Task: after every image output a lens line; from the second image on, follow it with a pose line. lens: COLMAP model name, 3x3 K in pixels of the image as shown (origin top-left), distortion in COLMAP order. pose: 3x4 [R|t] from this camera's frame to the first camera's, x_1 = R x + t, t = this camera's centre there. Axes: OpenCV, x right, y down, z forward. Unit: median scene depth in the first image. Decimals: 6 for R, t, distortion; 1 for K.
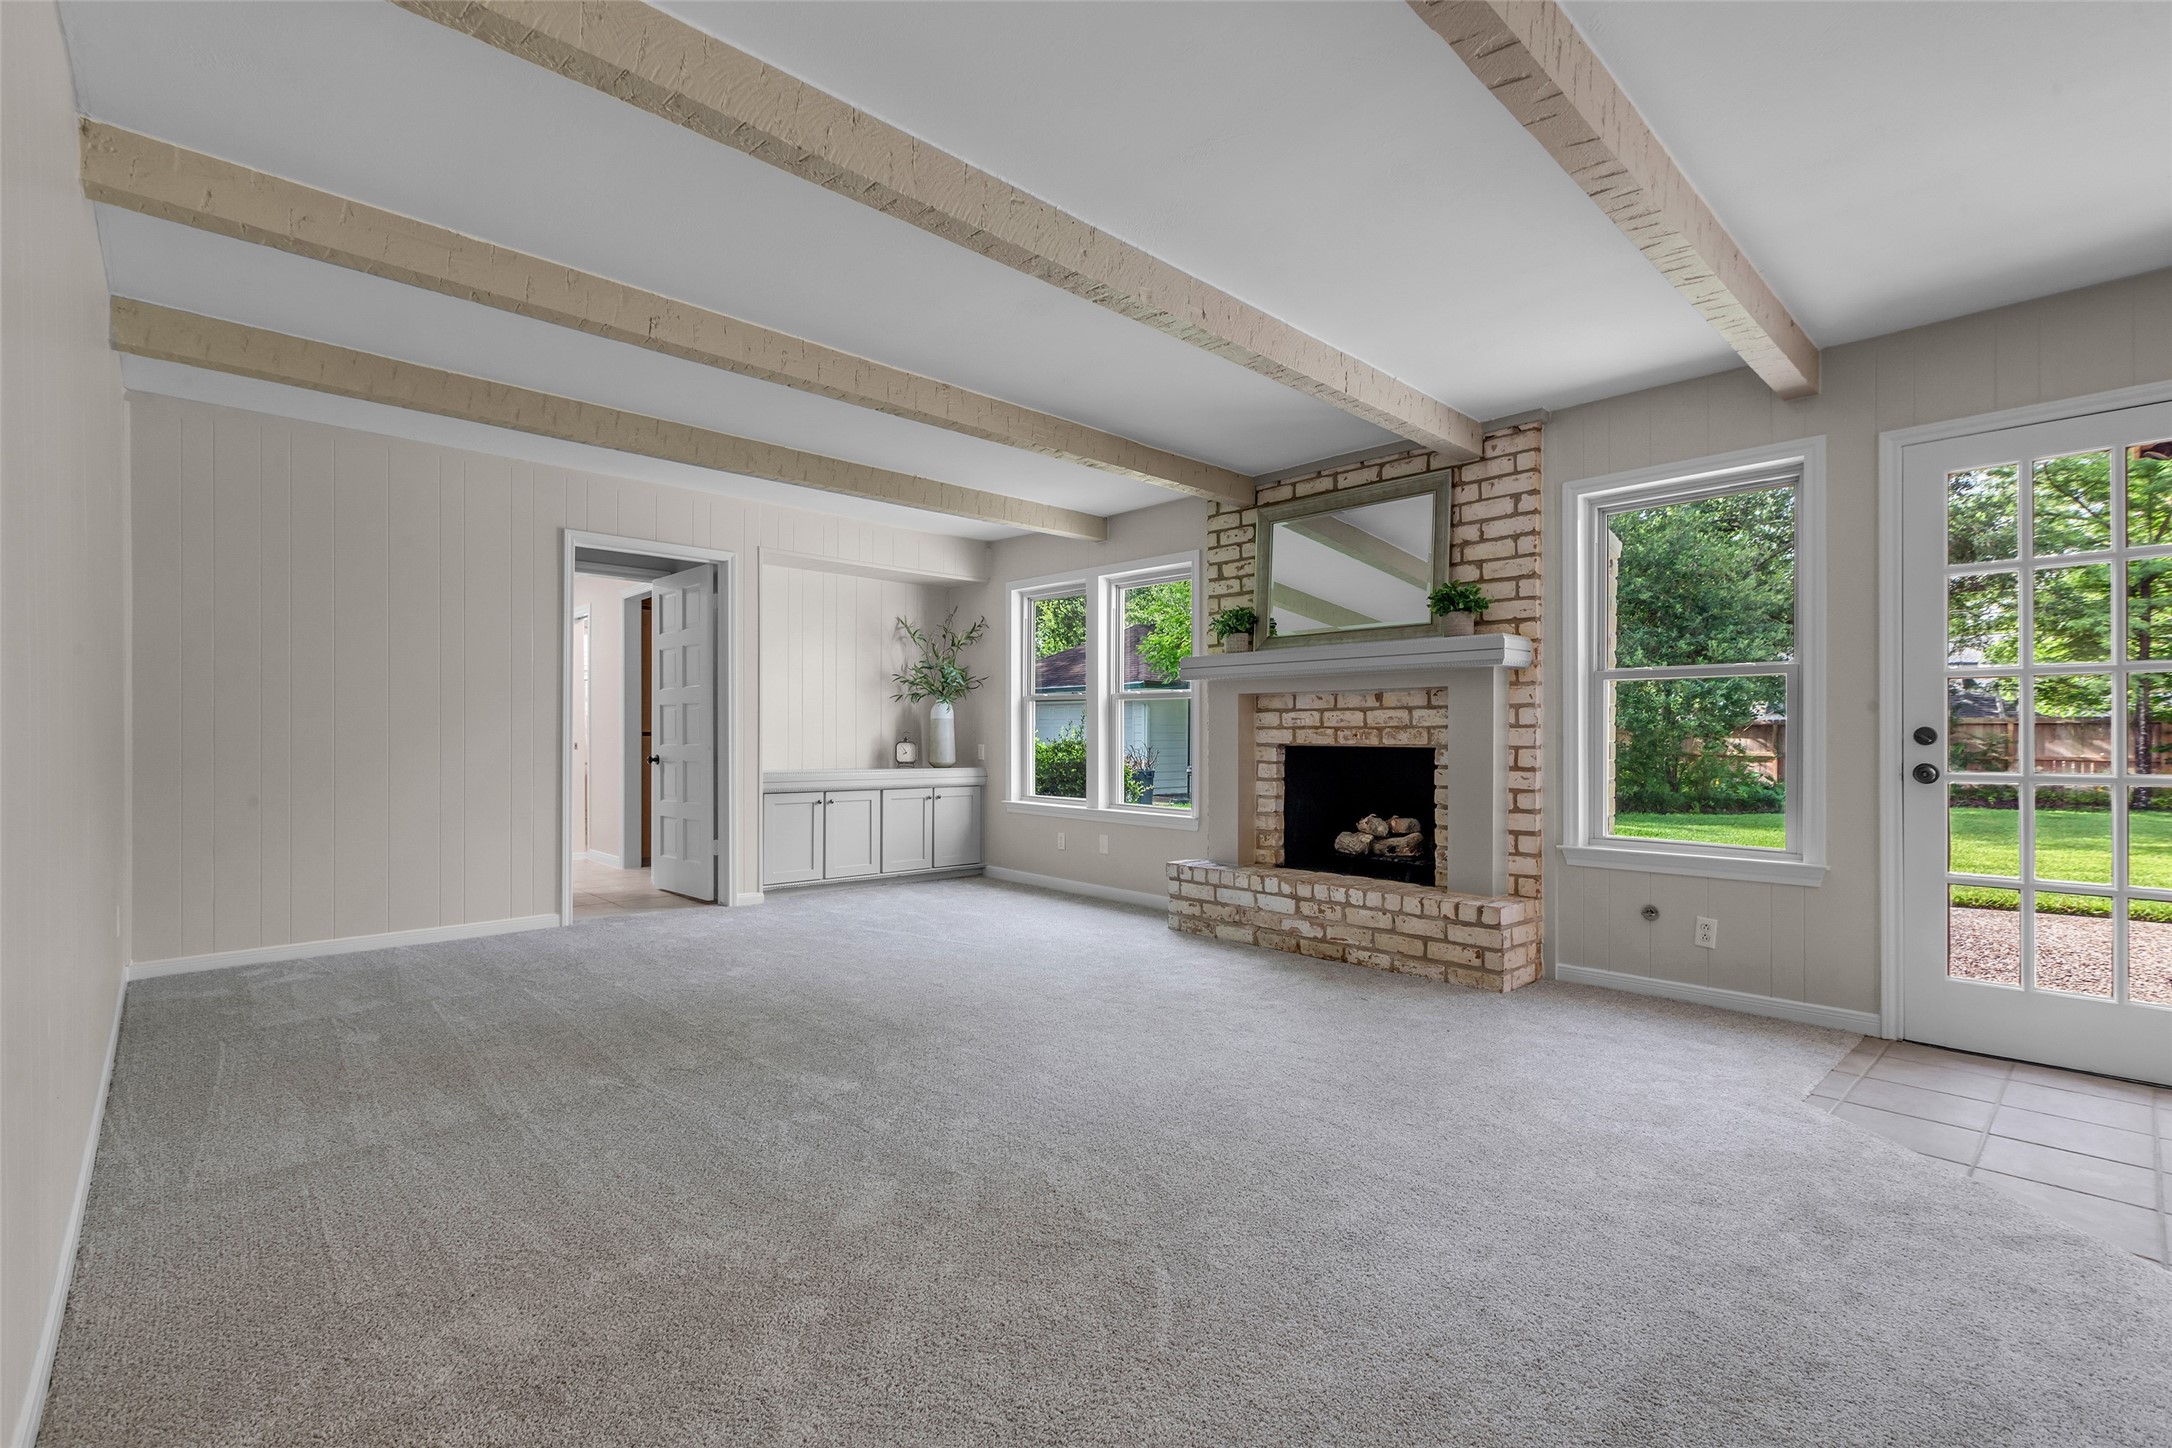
lens RADIAL K [[964.8, 0, 1099.1], [0, 964.8, 732.0], [0, 0, 1]] dist [0.011096, 0.000347]
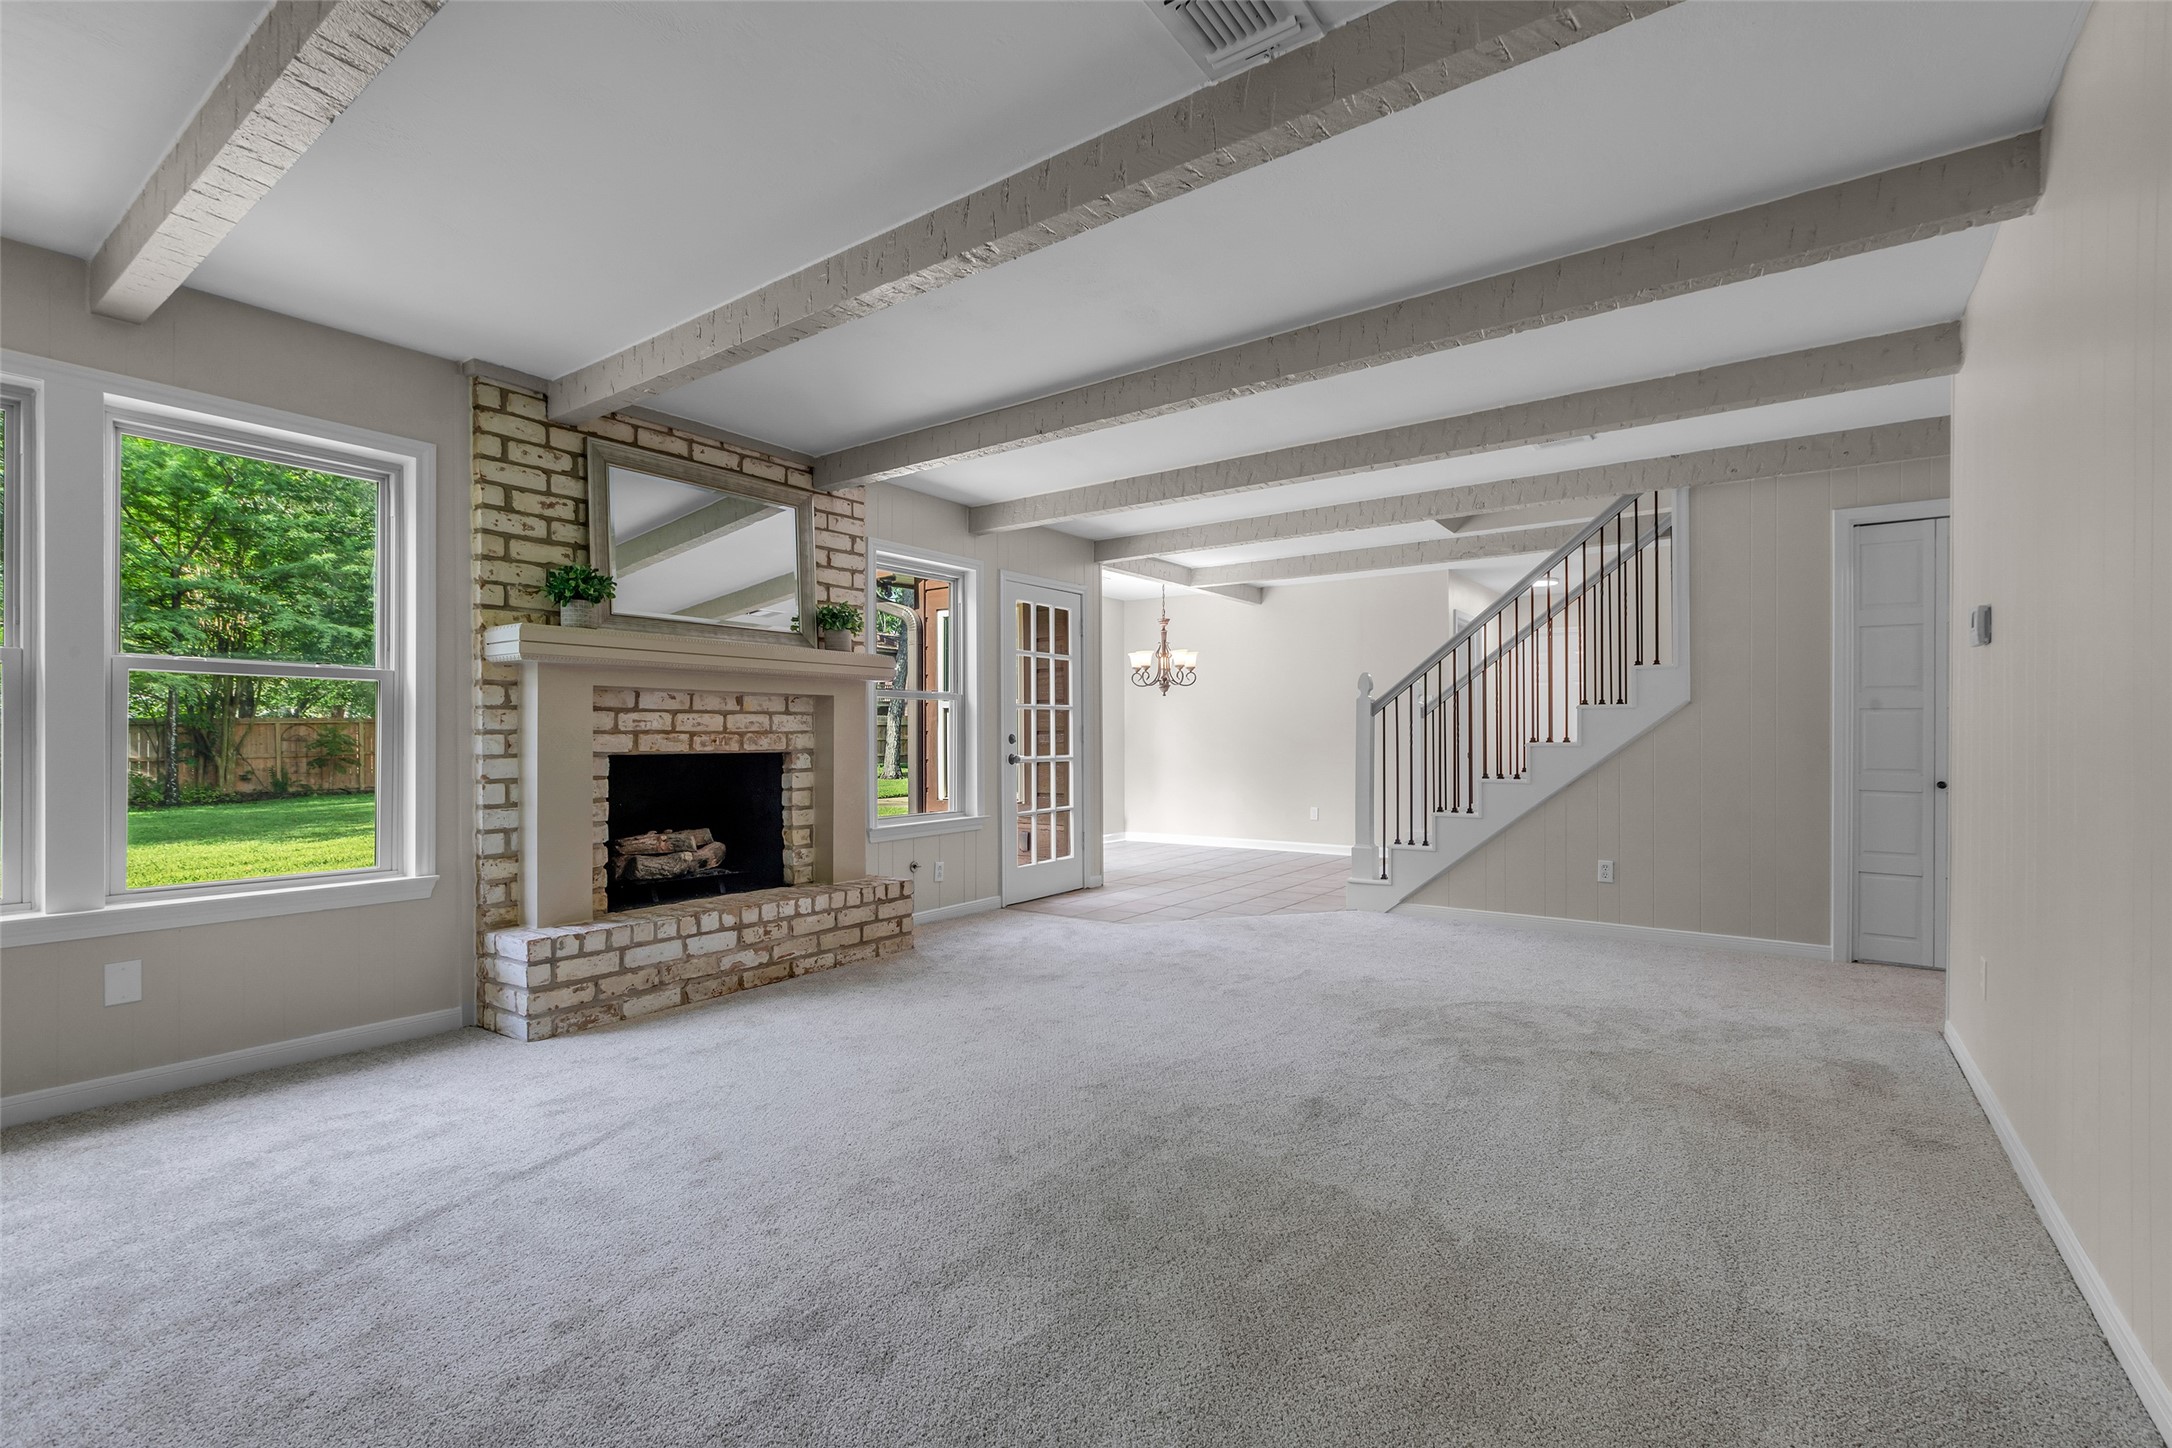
lens RADIAL K [[964.8, 0, 1099.1], [0, 964.8, 732.0], [0, 0, 1]] dist [0.011096, 0.000347]
pose [[-0.179234, 0.000415, 0.983806, -0.679558], [-0.004388, 0.999990, -0.001222, -0.005400], [-0.983797, -0.004536, -0.179230, 0.793939]]
